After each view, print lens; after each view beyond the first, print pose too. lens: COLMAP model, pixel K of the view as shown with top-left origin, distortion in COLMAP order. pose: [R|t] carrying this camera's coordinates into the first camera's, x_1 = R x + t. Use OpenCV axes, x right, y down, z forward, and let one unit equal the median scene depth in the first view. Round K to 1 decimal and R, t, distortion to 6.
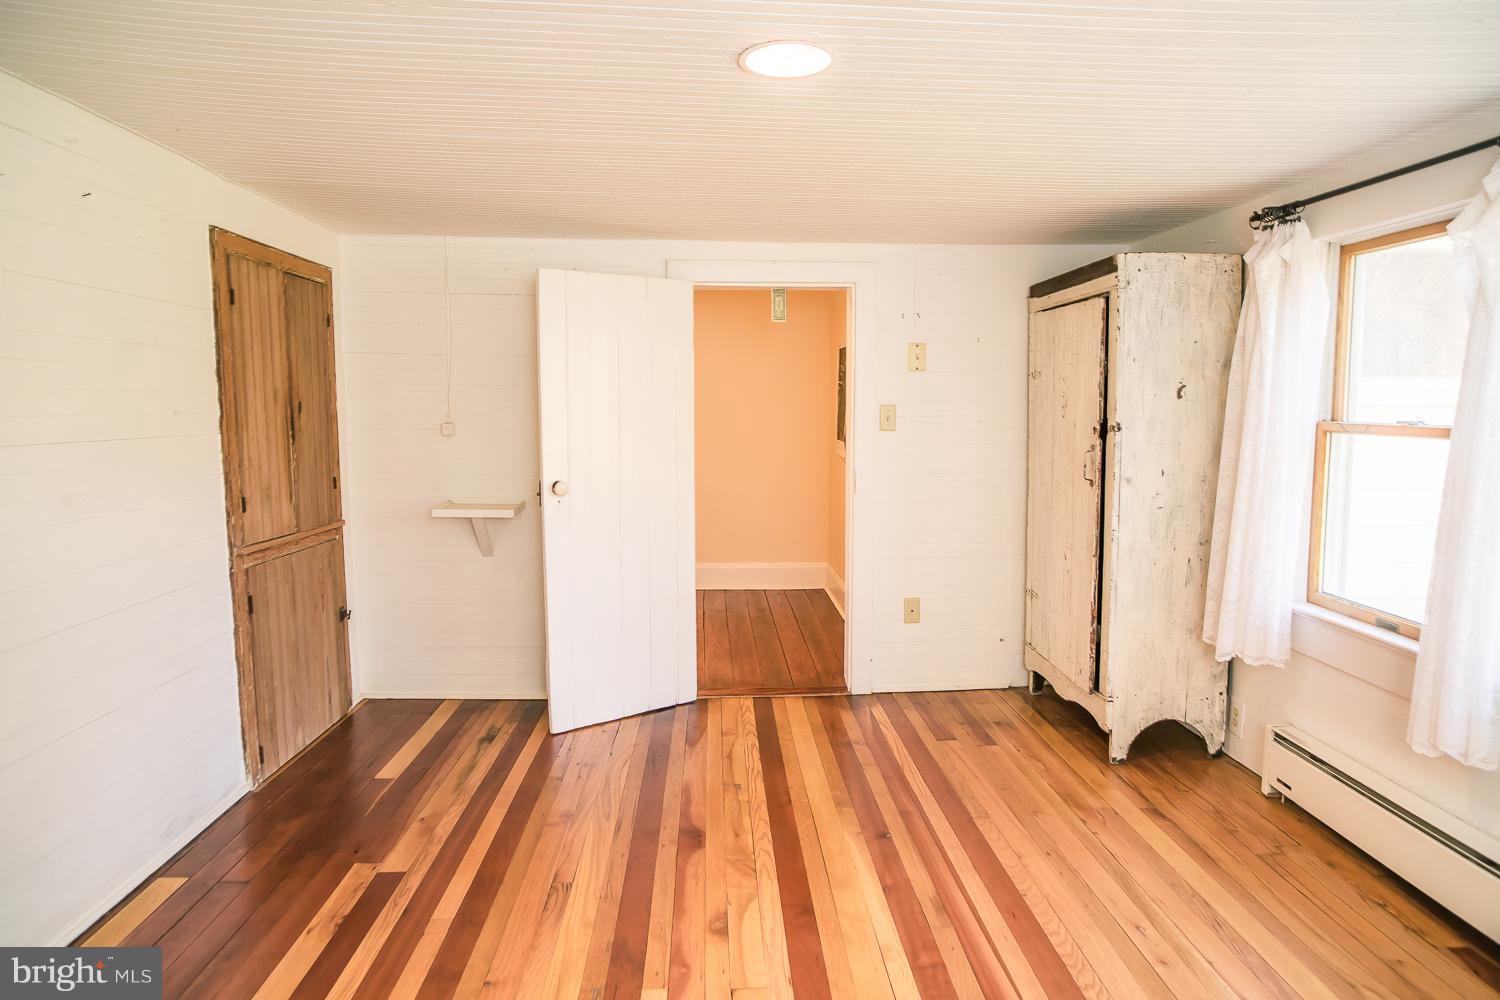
lens RADIAL K [[900.9, 0, 760.6], [0, 900.9, 489.8], [0, 0, 1]] dist [-0.091588, 0.079210]
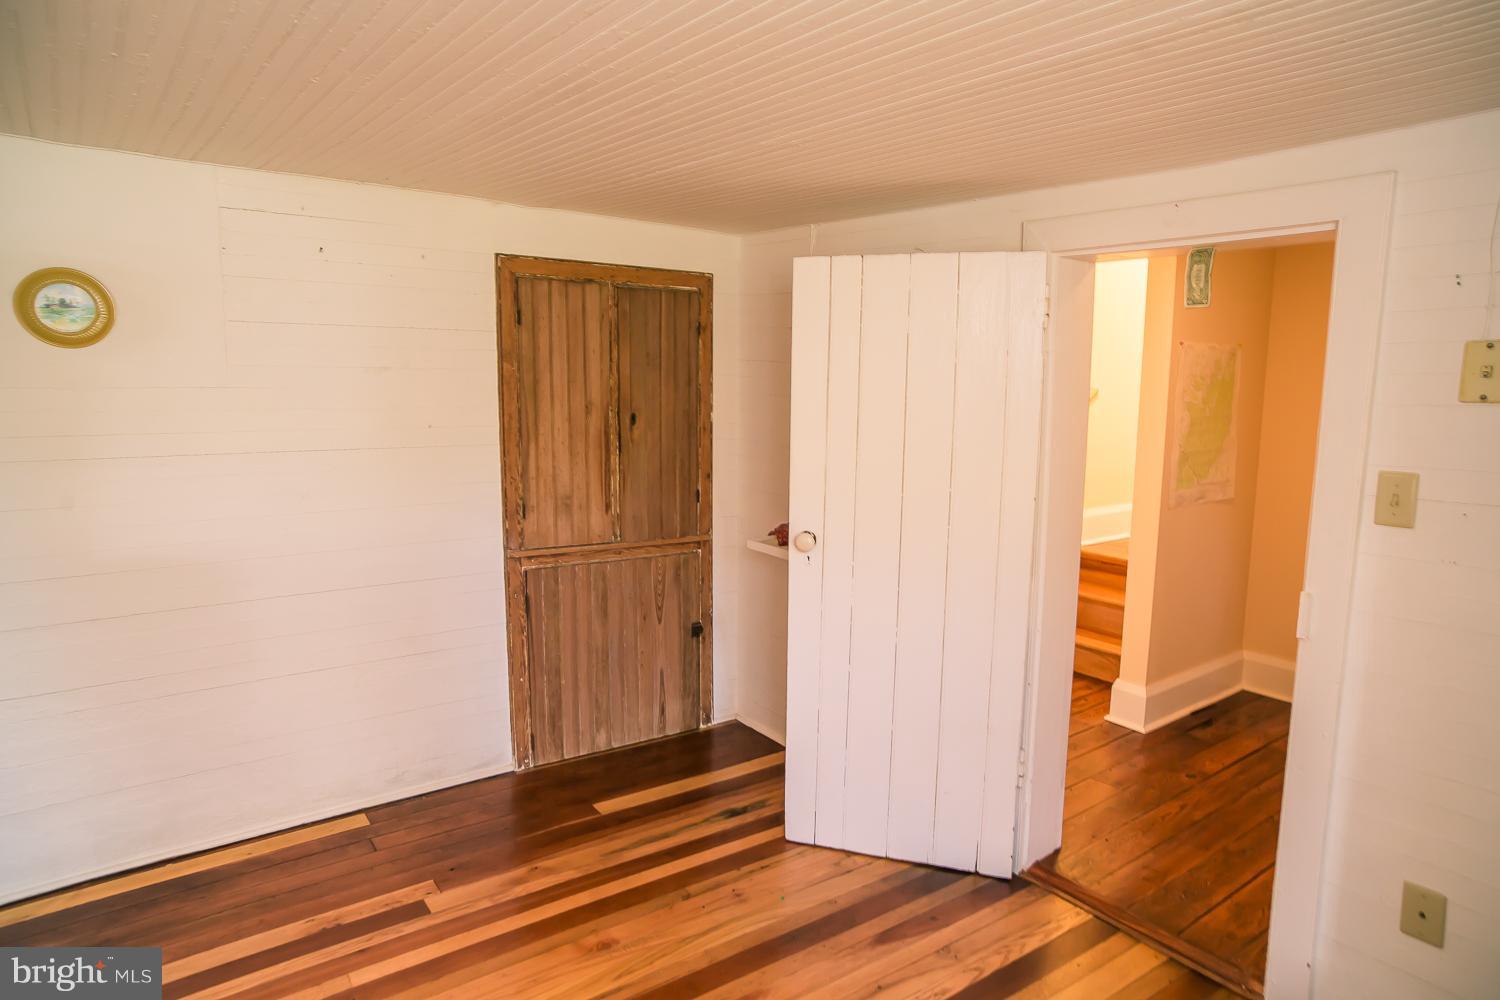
lens RADIAL K [[900.9, 0, 760.6], [0, 900.9, 489.8], [0, 0, 1]] dist [-0.091588, 0.079210]
pose [[0.552161, 0.115924, -0.825639, 0.446628], [-0.100418, 0.992324, 0.072171, -0.111396], [0.827668, 0.043059, 0.559563, 0.602127]]
